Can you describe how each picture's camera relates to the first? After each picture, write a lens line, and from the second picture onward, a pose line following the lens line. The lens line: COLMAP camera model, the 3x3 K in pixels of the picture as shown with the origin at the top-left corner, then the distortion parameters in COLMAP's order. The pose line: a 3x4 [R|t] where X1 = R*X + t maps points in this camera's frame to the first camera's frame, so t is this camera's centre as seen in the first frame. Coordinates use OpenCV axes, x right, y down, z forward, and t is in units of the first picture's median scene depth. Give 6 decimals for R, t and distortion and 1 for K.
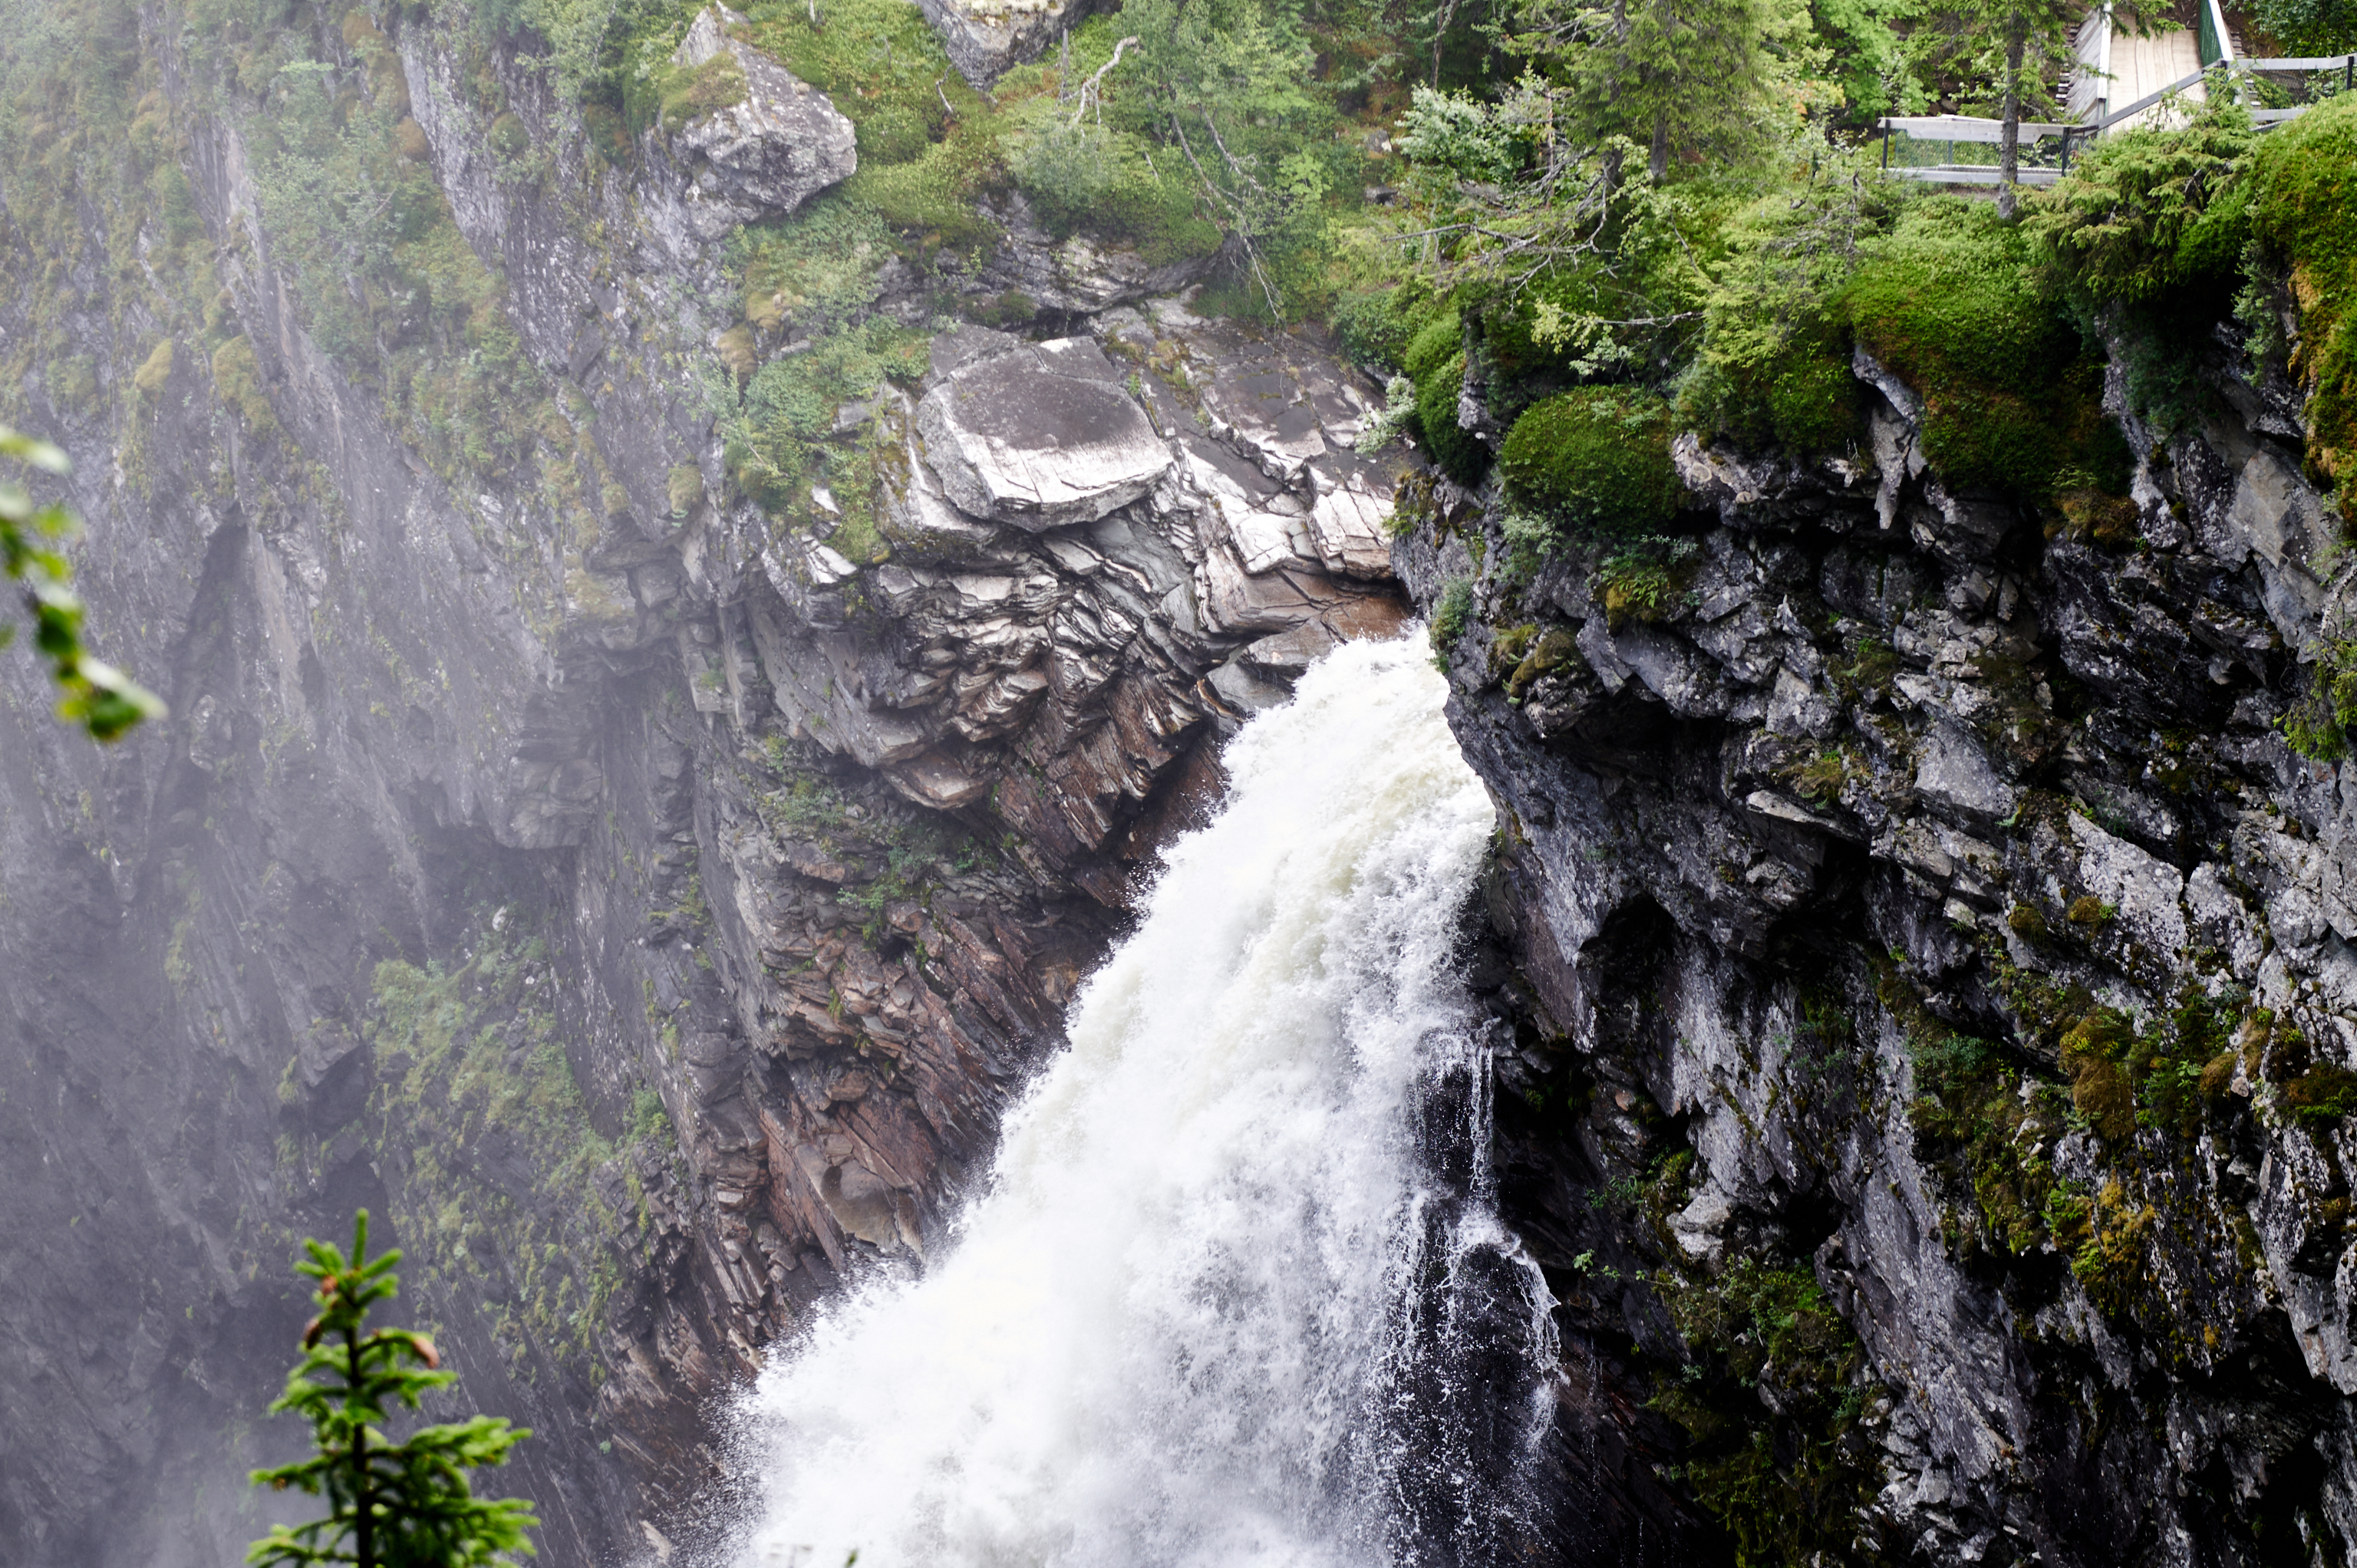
lens RADIAL K [[4760.1, 0, 1178.5], [0, 4760.1, 784.0], [0, 0, 1]] dist [-0.025653, 2.652146]
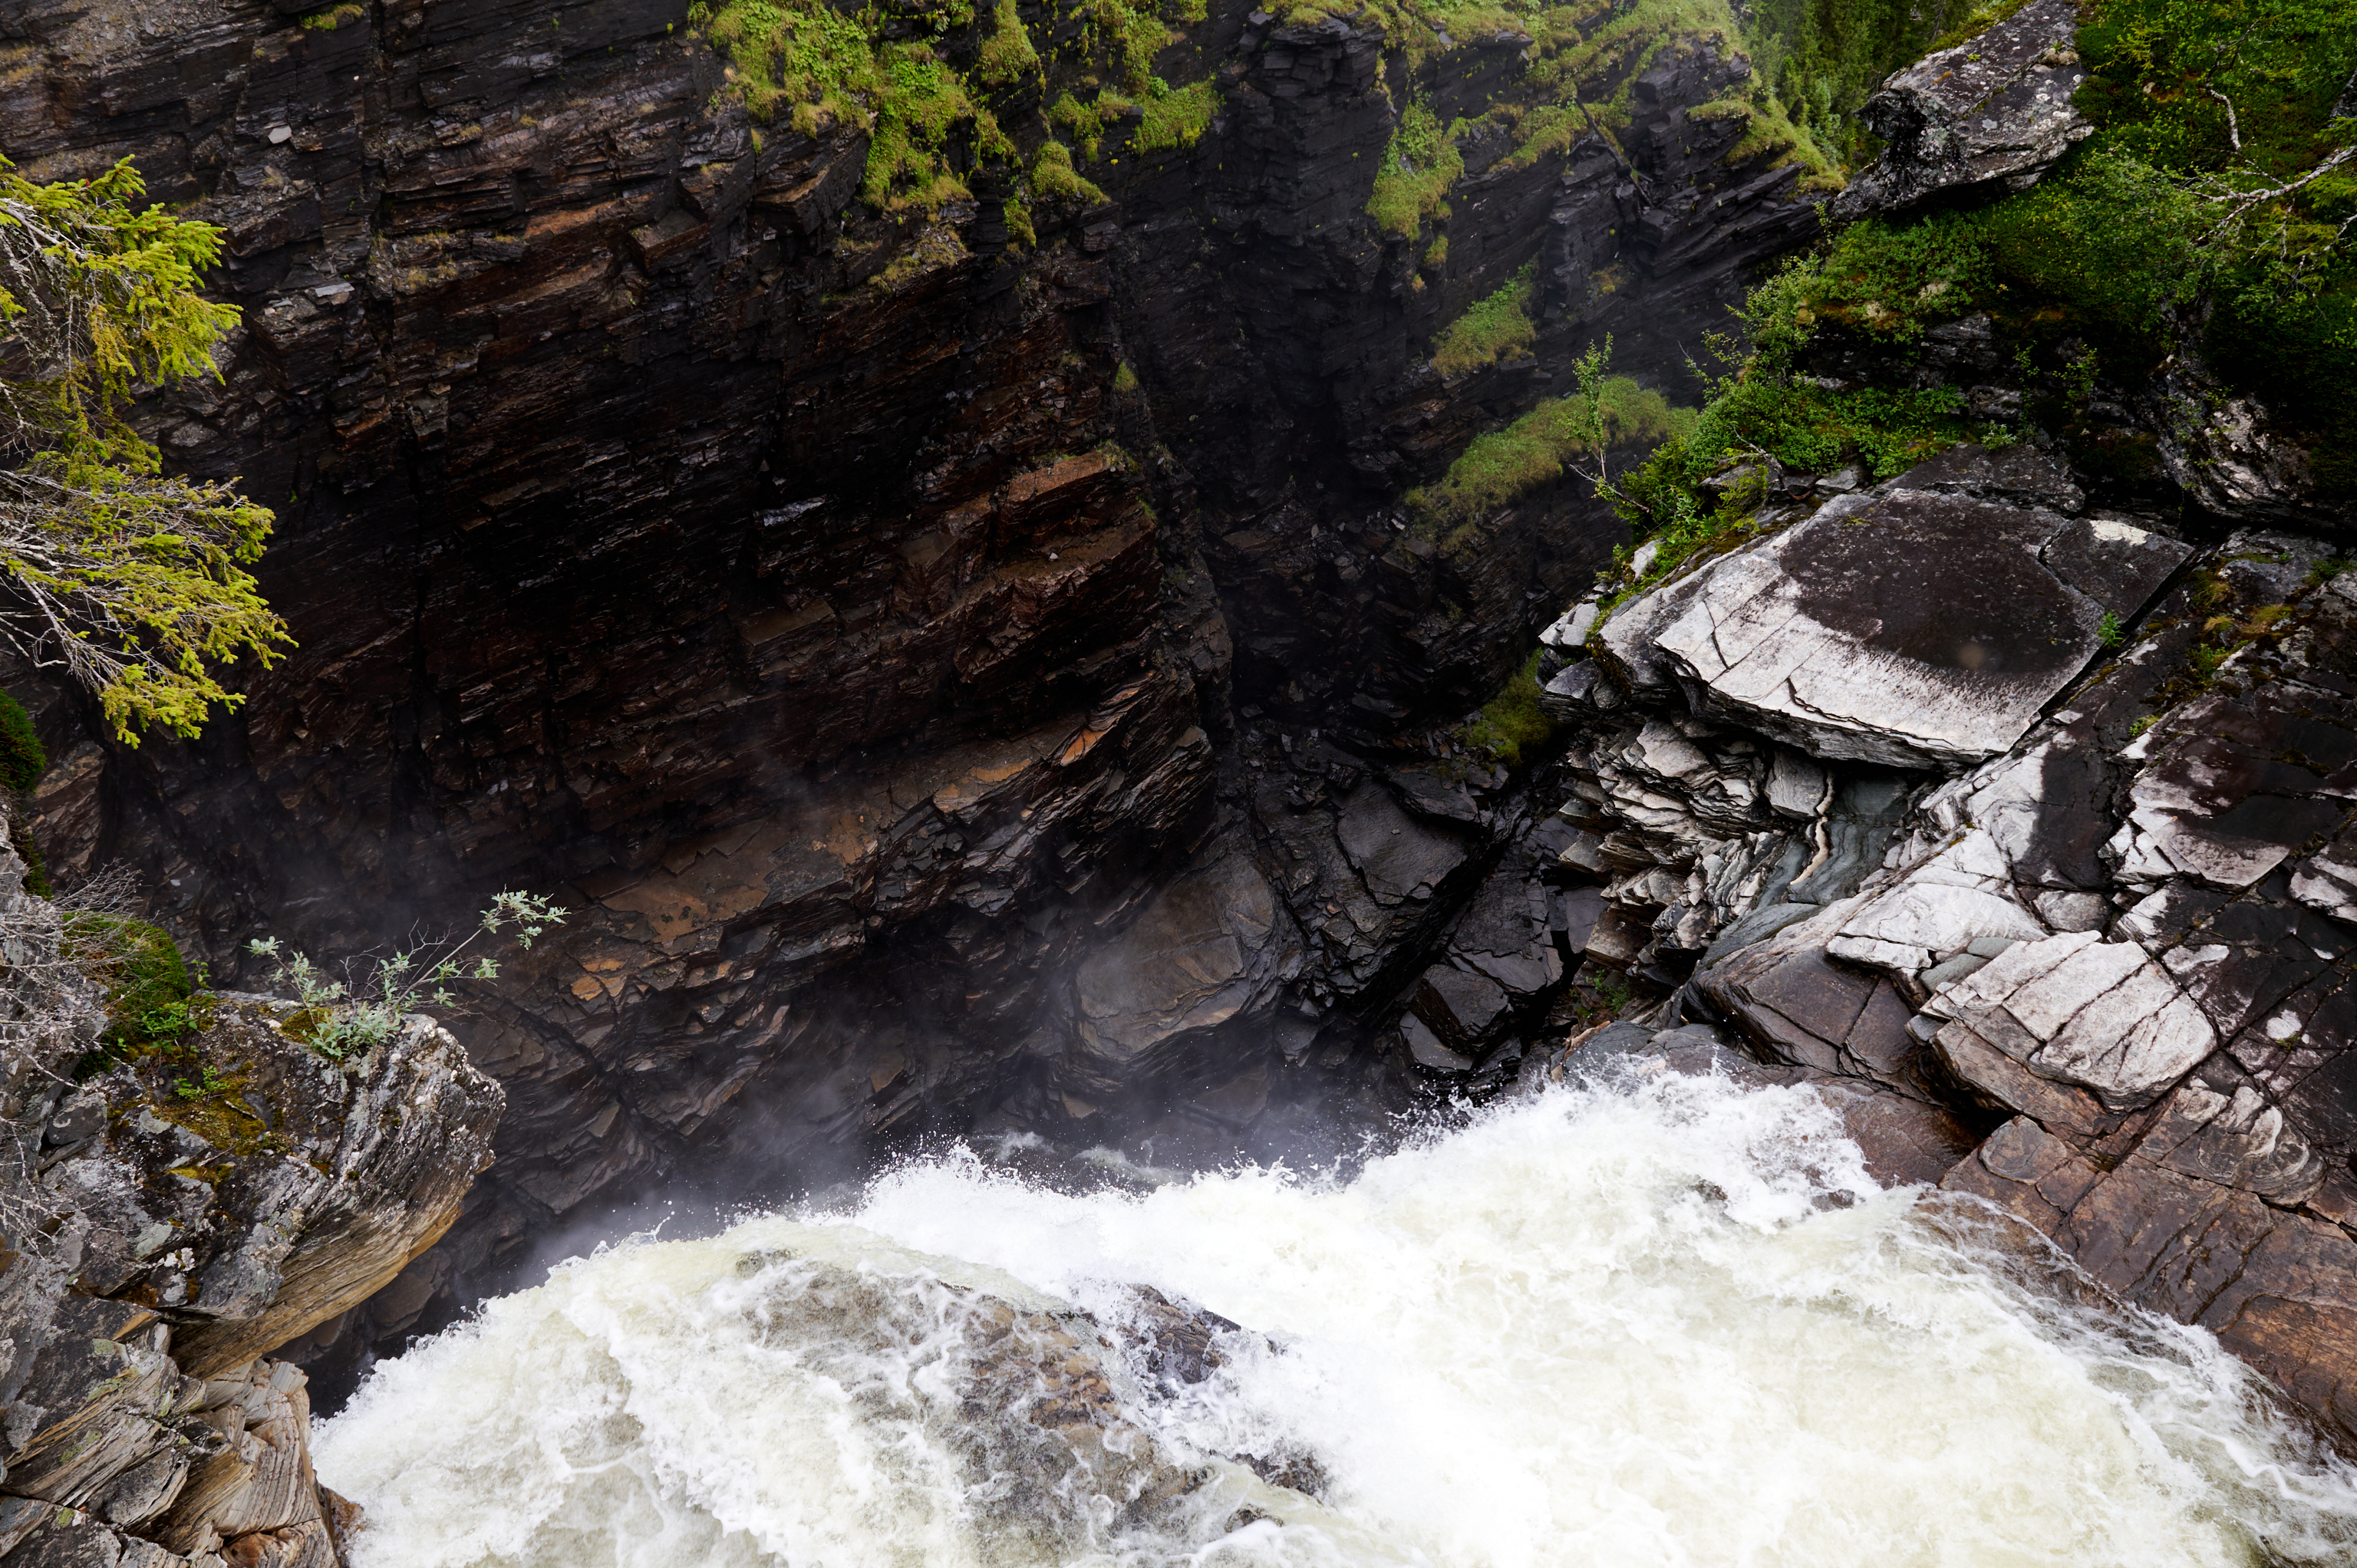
lens RADIAL K [[1788.9, 0, 1178.5], [0, 1788.9, 784.0], [0, 0, 1]] dist [0.001209, 0.001485]
pose [[0.259630, 0.534183, -0.804513, 0.066211], [-0.336642, 0.830888, 0.443055, -0.053716], [0.905132, 0.155802, 0.395551, 0.327344]]
